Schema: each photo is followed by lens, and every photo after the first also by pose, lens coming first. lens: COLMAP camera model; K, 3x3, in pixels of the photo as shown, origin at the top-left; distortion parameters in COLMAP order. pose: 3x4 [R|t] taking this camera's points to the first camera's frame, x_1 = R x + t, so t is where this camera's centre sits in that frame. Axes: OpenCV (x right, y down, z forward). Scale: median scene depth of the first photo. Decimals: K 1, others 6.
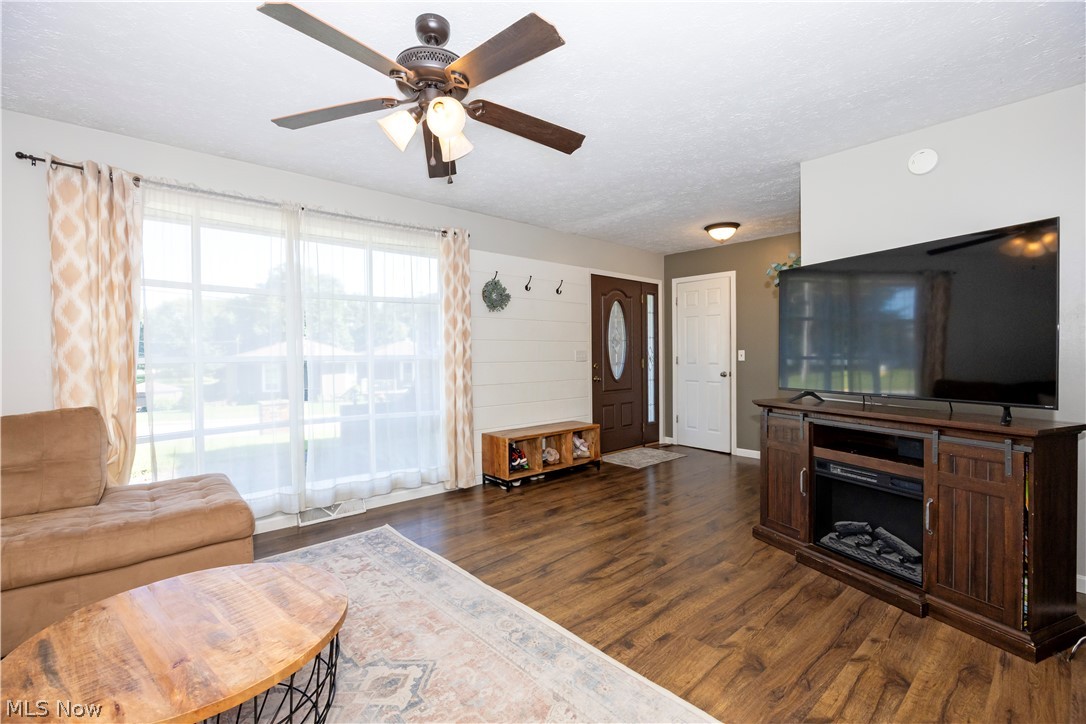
lens RADIAL K [[480.0, 0, 541.7], [0, 480.0, 361.5], [0, 0, 1]] dist [-0.009361, 0.000158]
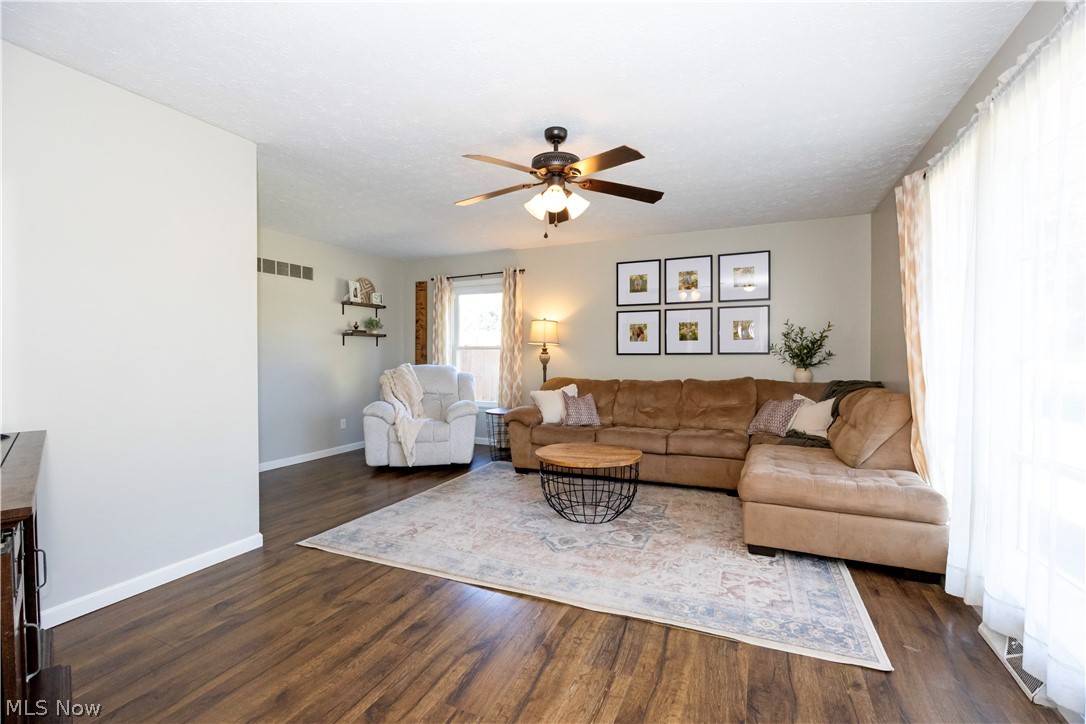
lens RADIAL K [[480.0, 0, 544.6], [0, 480.0, 360.8], [0, 0, 1]] dist [-0.009361, 0.000158]
pose [[-0.911734, 0.018922, -0.410345, 0.356300], [0.007230, 0.999523, 0.030026, -0.029880], [0.410718, 0.024409, -0.911436, 1.966422]]
